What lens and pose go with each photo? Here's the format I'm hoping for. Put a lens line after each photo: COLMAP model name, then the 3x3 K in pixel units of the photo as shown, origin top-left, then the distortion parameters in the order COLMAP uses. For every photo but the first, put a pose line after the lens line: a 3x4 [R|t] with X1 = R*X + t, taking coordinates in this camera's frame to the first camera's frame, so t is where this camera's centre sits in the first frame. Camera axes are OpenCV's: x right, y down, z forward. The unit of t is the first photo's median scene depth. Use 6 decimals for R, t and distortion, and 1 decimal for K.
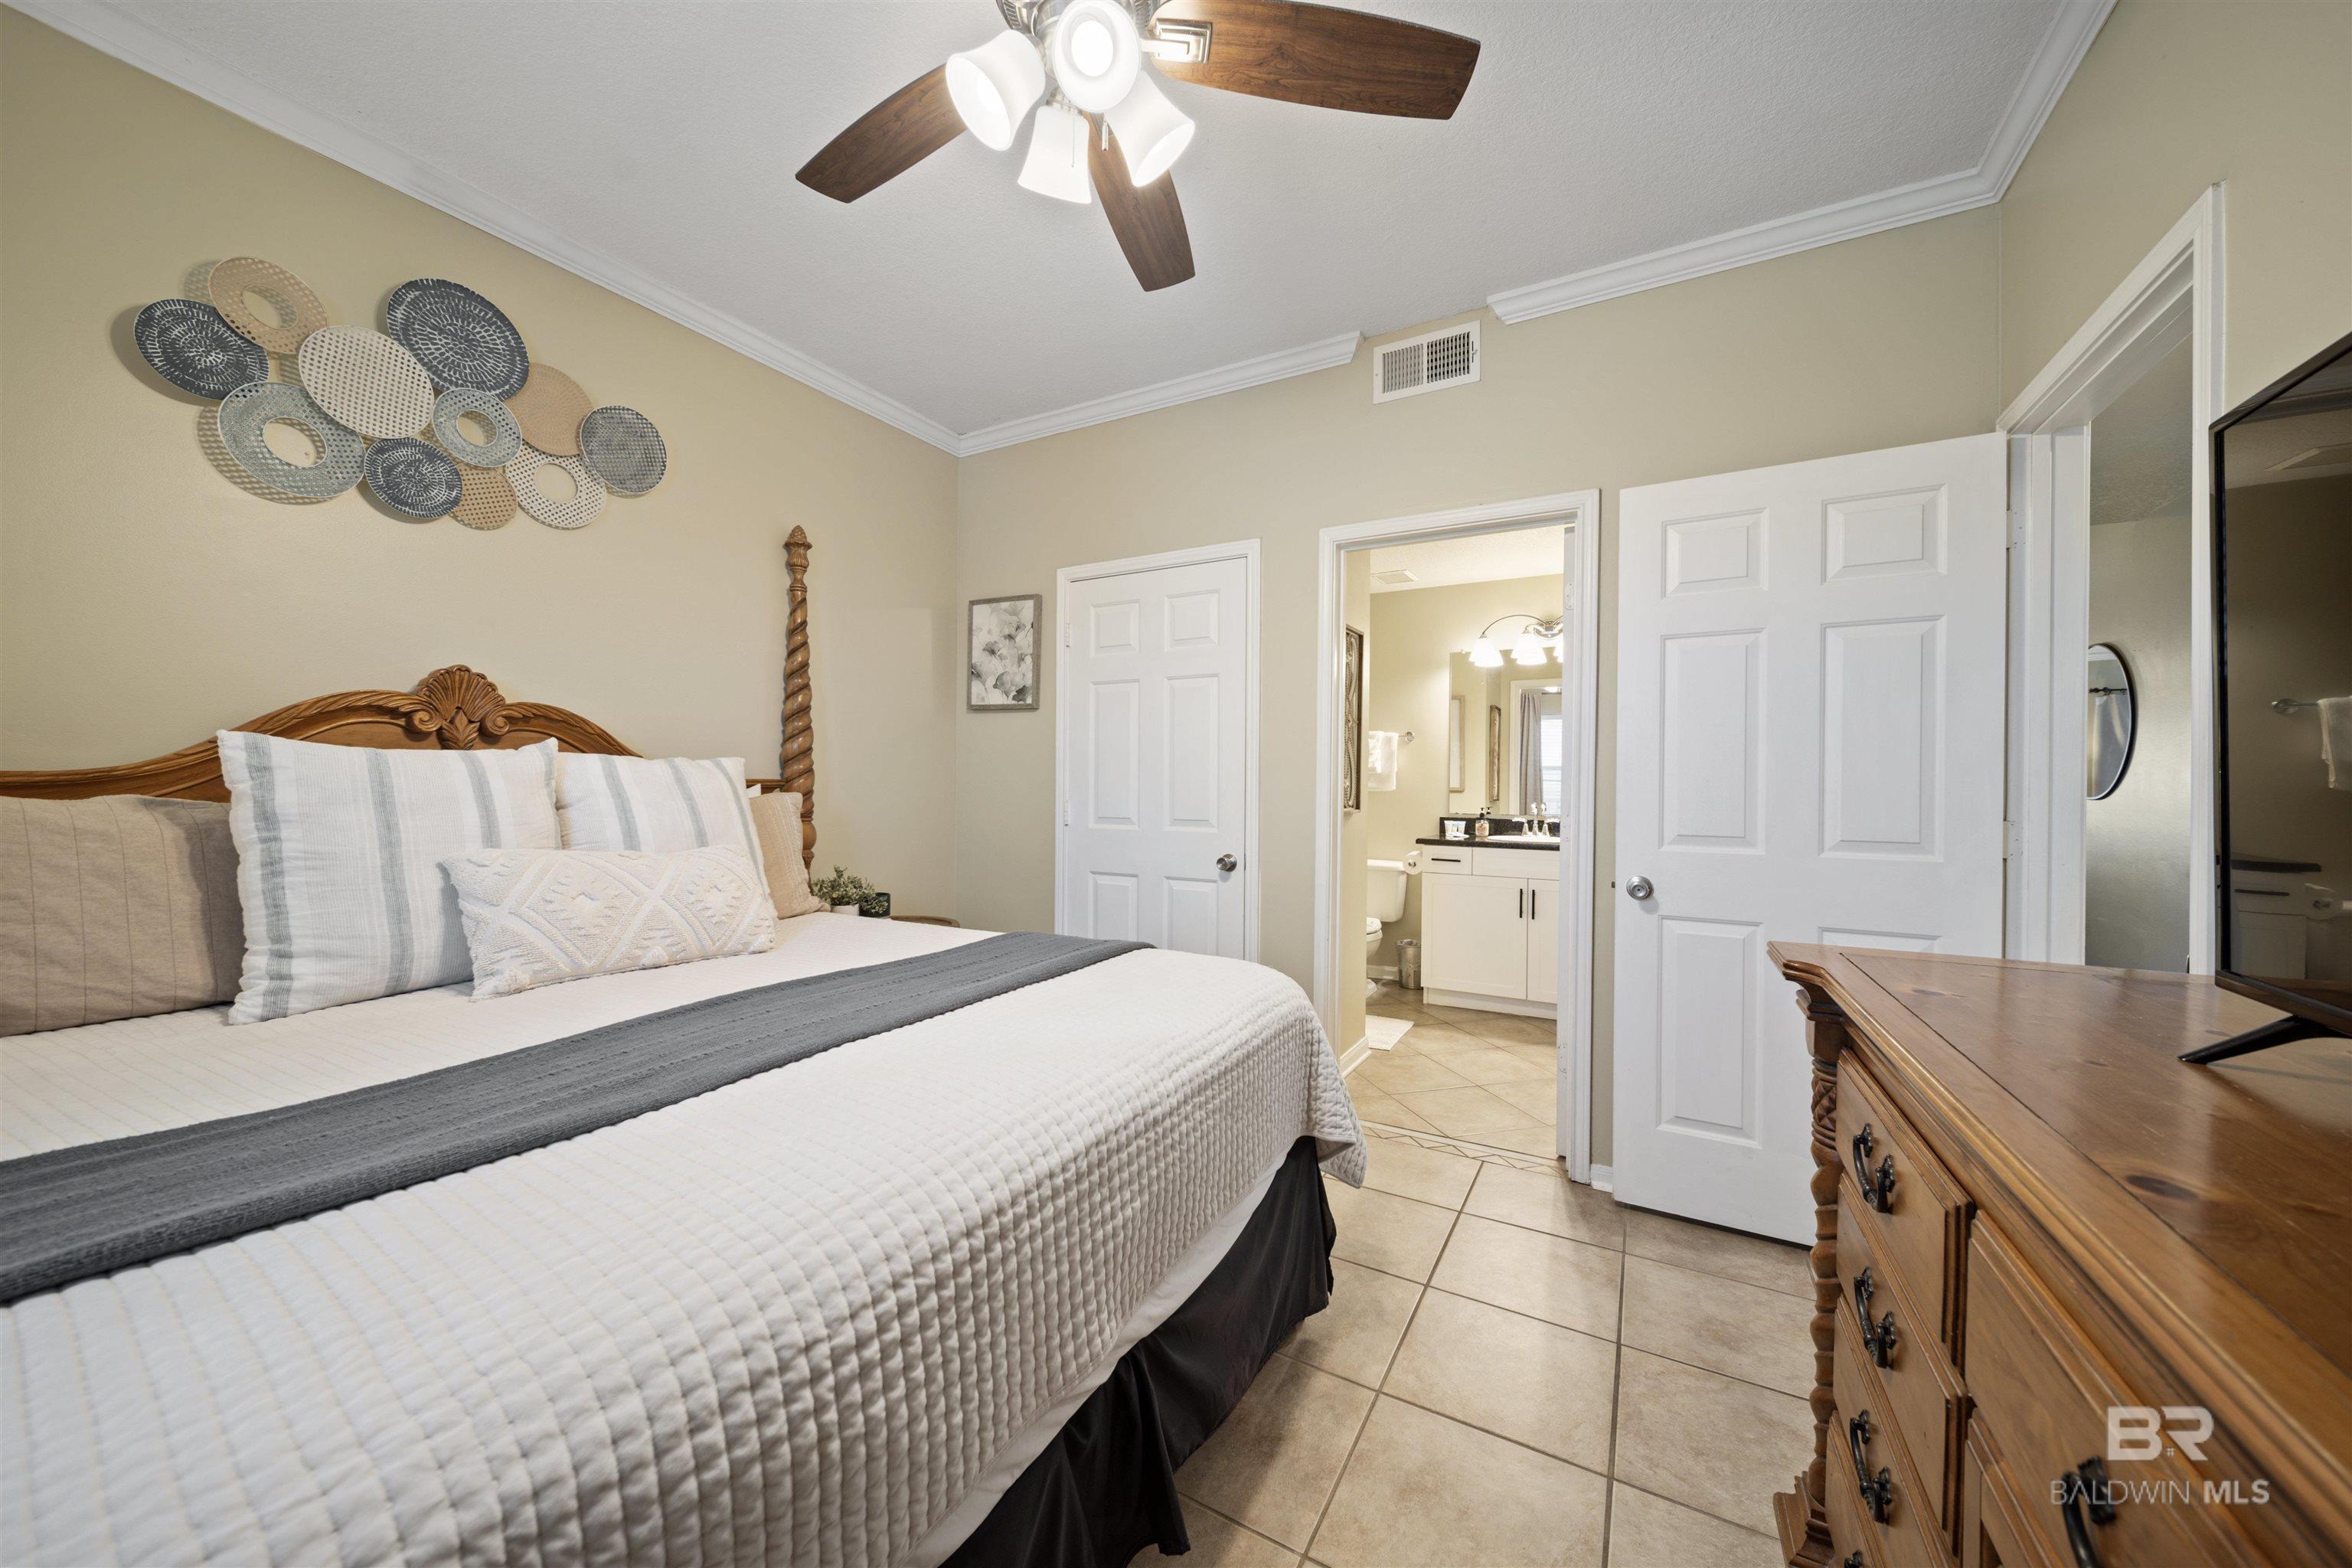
lens RADIAL K [[828.2, 0, 1172.9], [0, 828.2, 788.3], [0, 0, 1]] dist [-0.001627, -0.000568]
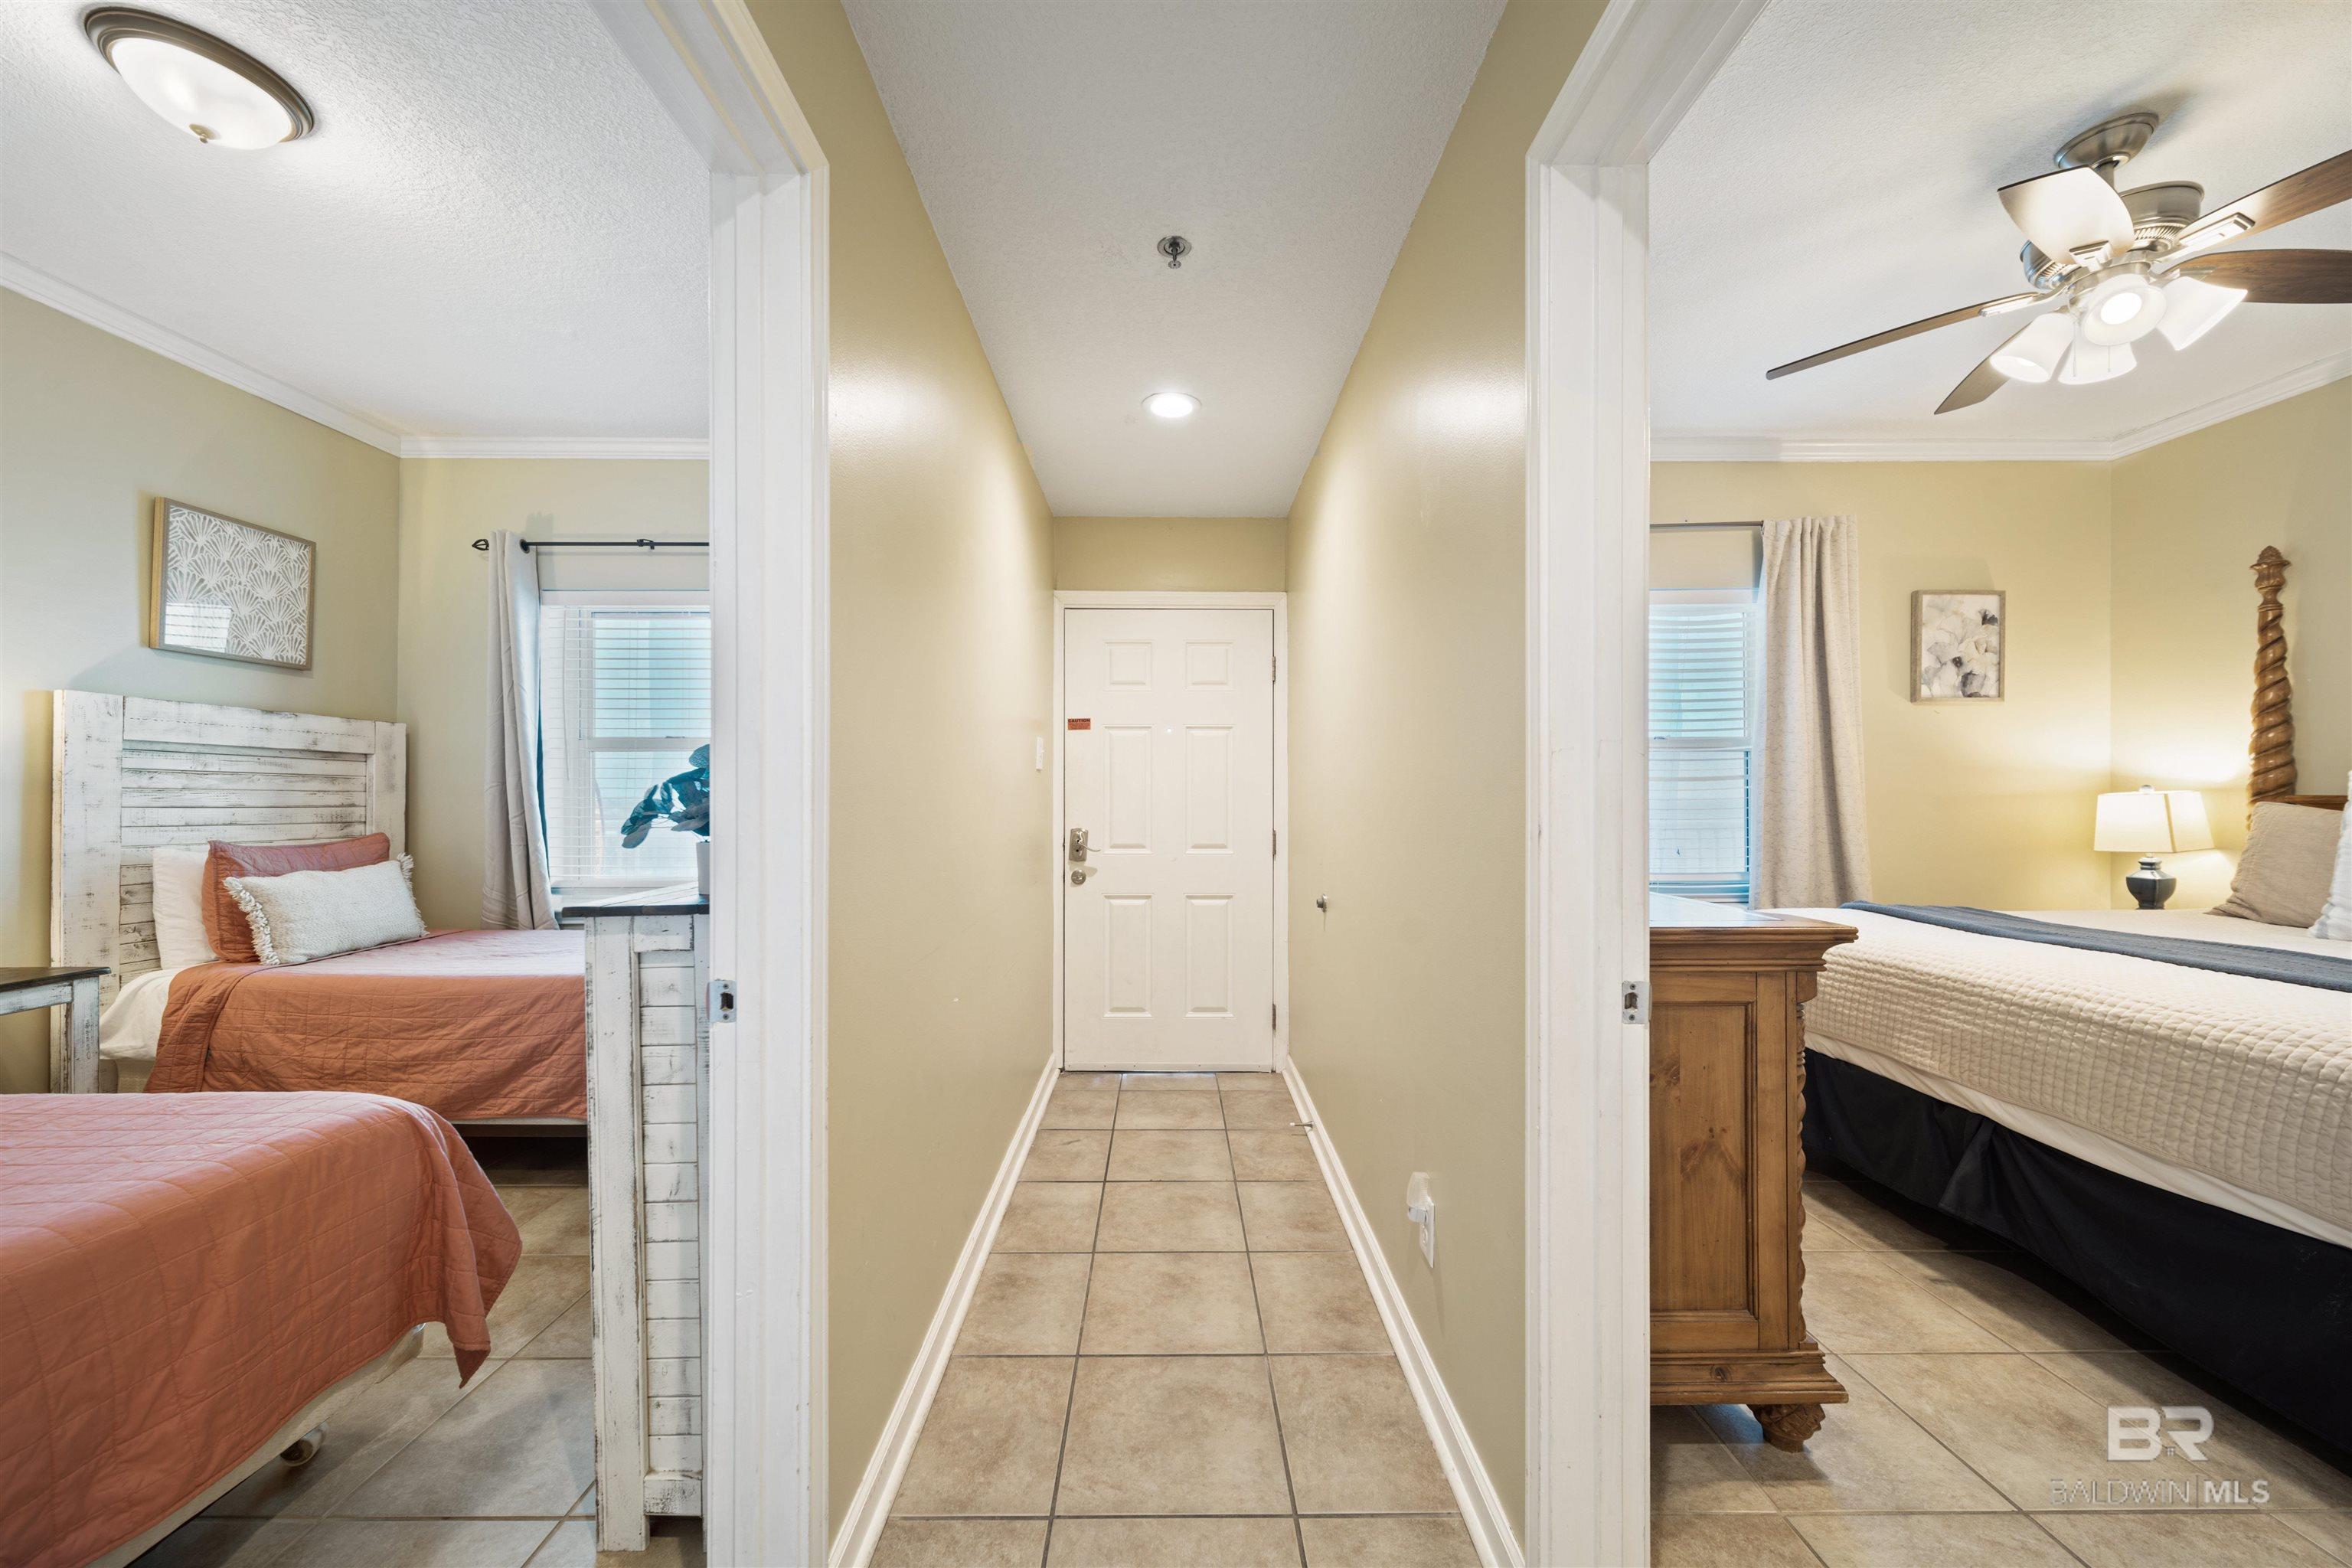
lens RADIAL K [[842.9, 0, 1174.3], [0, 842.9, 791.4], [0, 0, 1]] dist [-0.001499, -0.000640]
pose [[-0.864580, -0.011825, -0.502357, 1.265928], [-0.009360, 0.999929, -0.007428, 0.006226], [0.502409, -0.001720, -0.864628, 0.909536]]
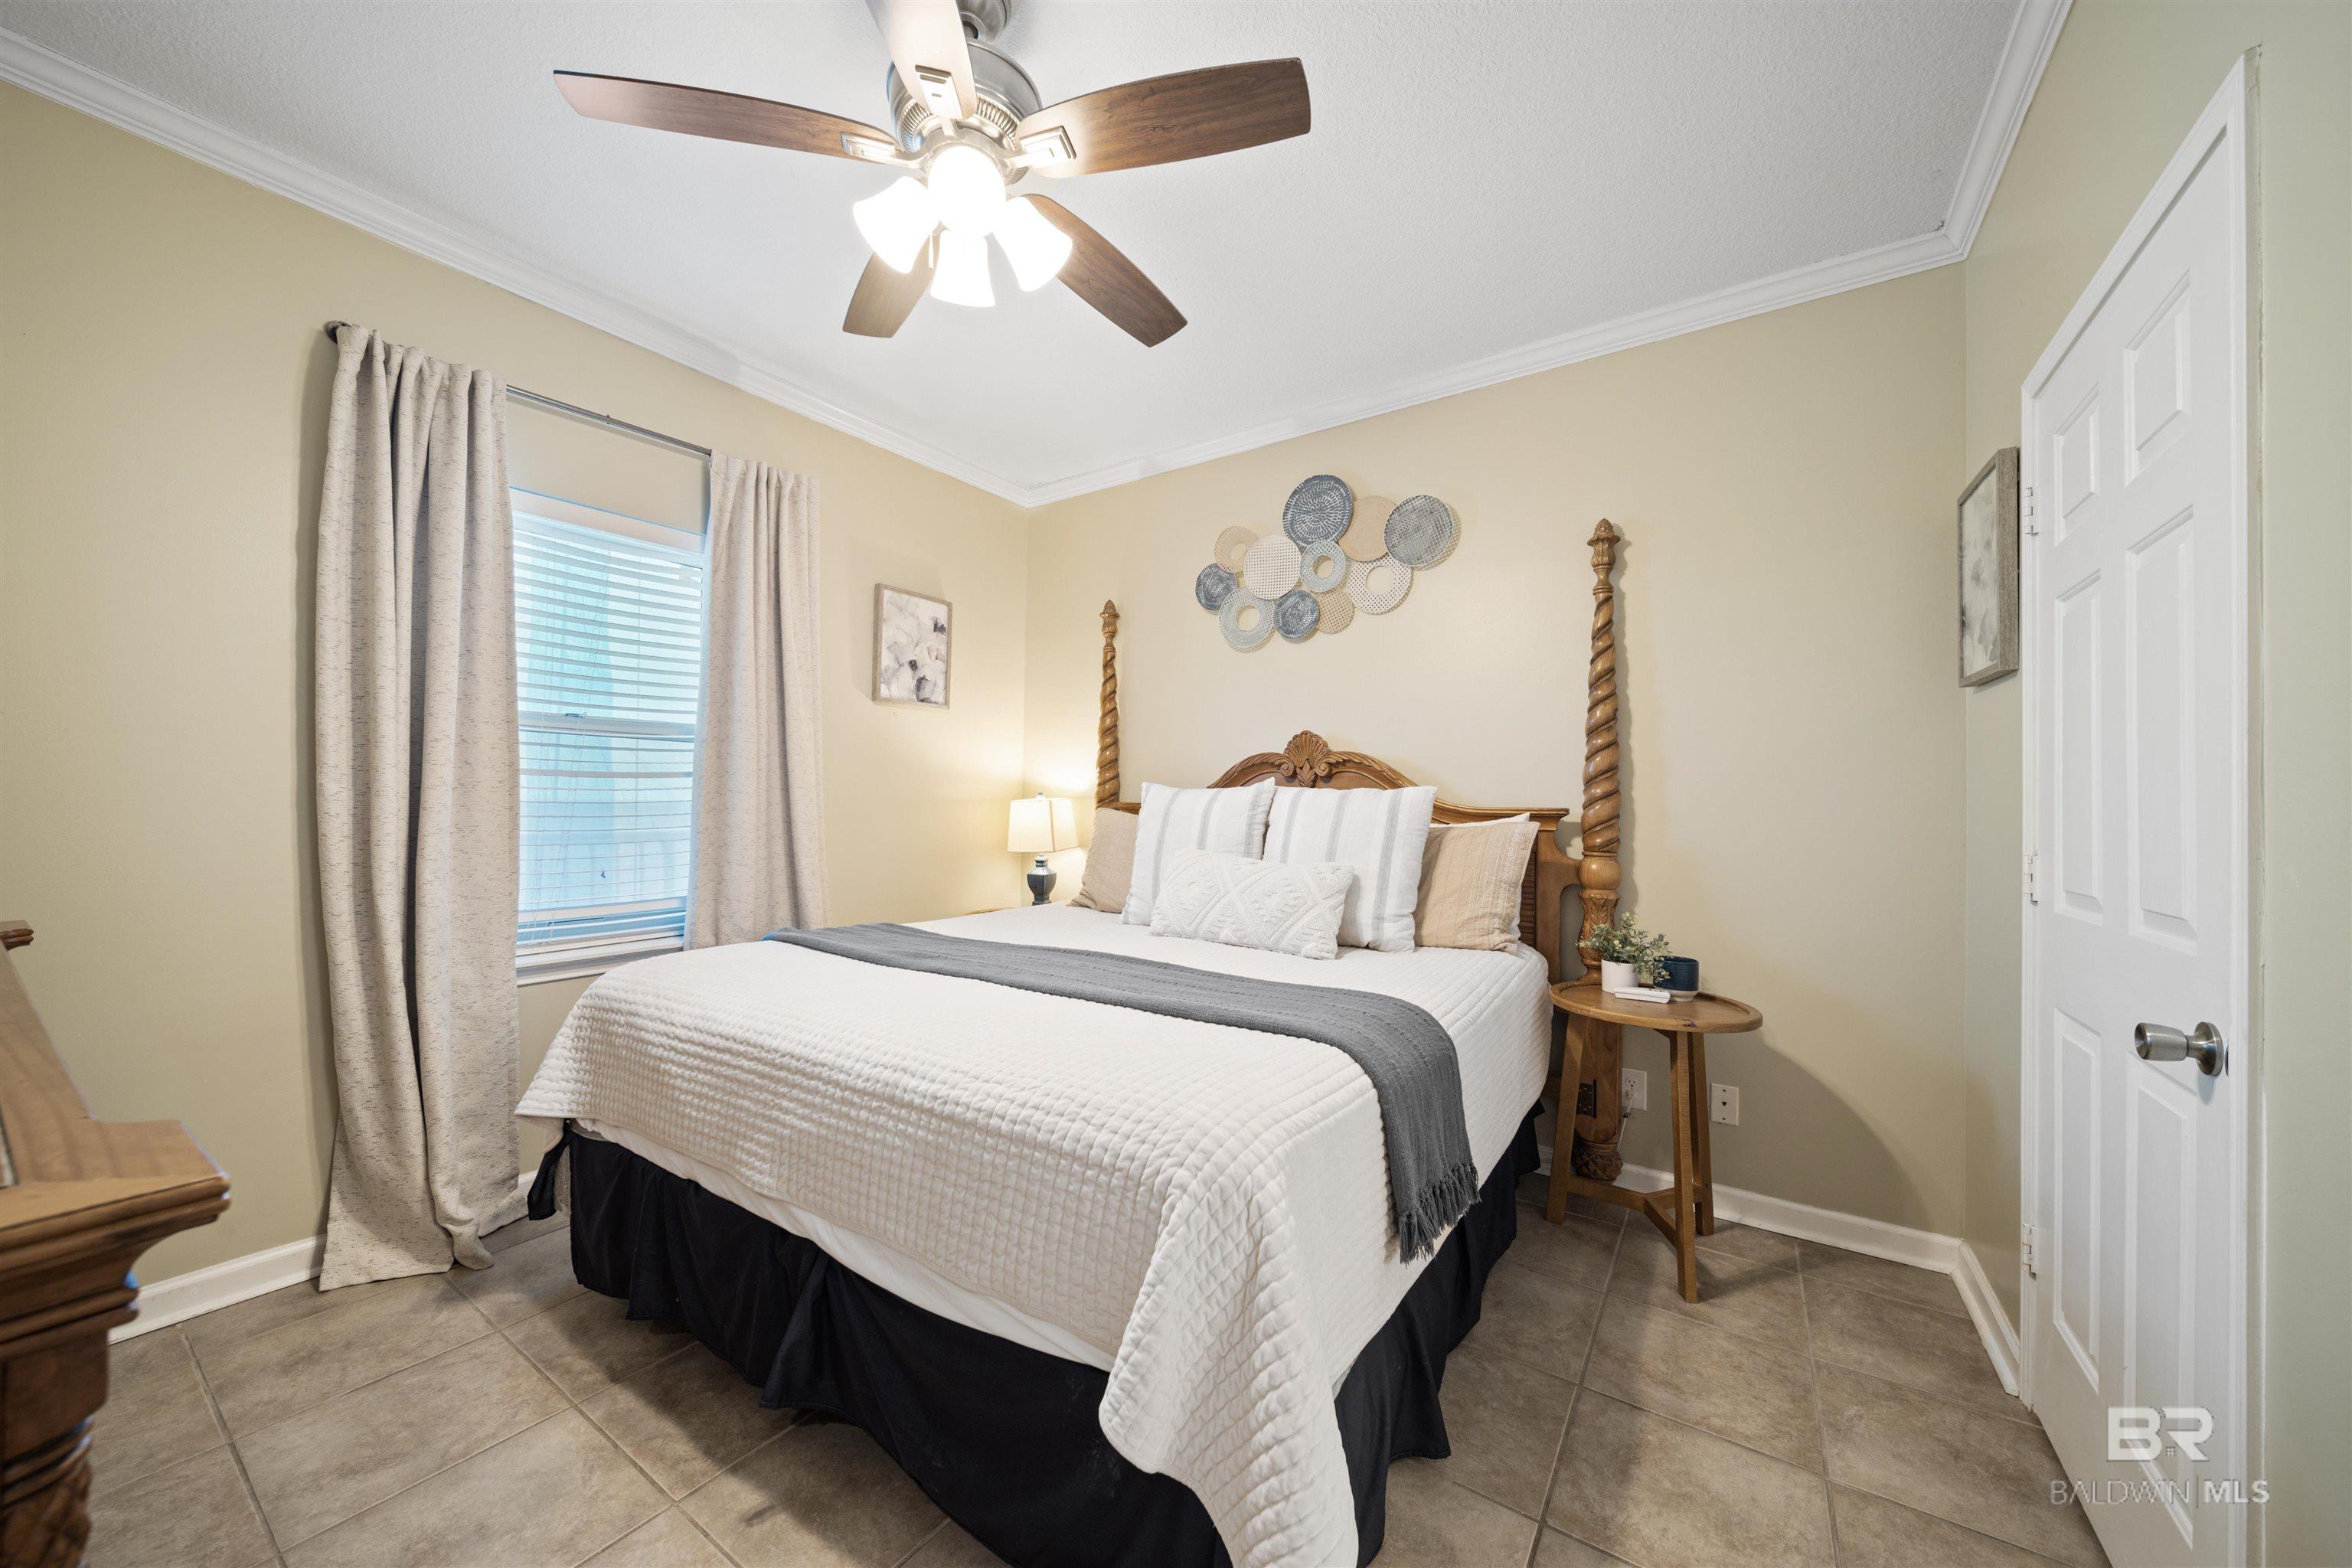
lens RADIAL K [[828.2, 0, 1172.9], [0, 828.2, 788.3], [0, 0, 1]] dist [-0.001627, -0.000568]
pose [[-0.073762, -0.028426, -0.996871, 0.643970], [-0.015123, 0.999511, -0.027382, 0.000158], [0.997161, 0.013056, -0.074156, 0.877254]]
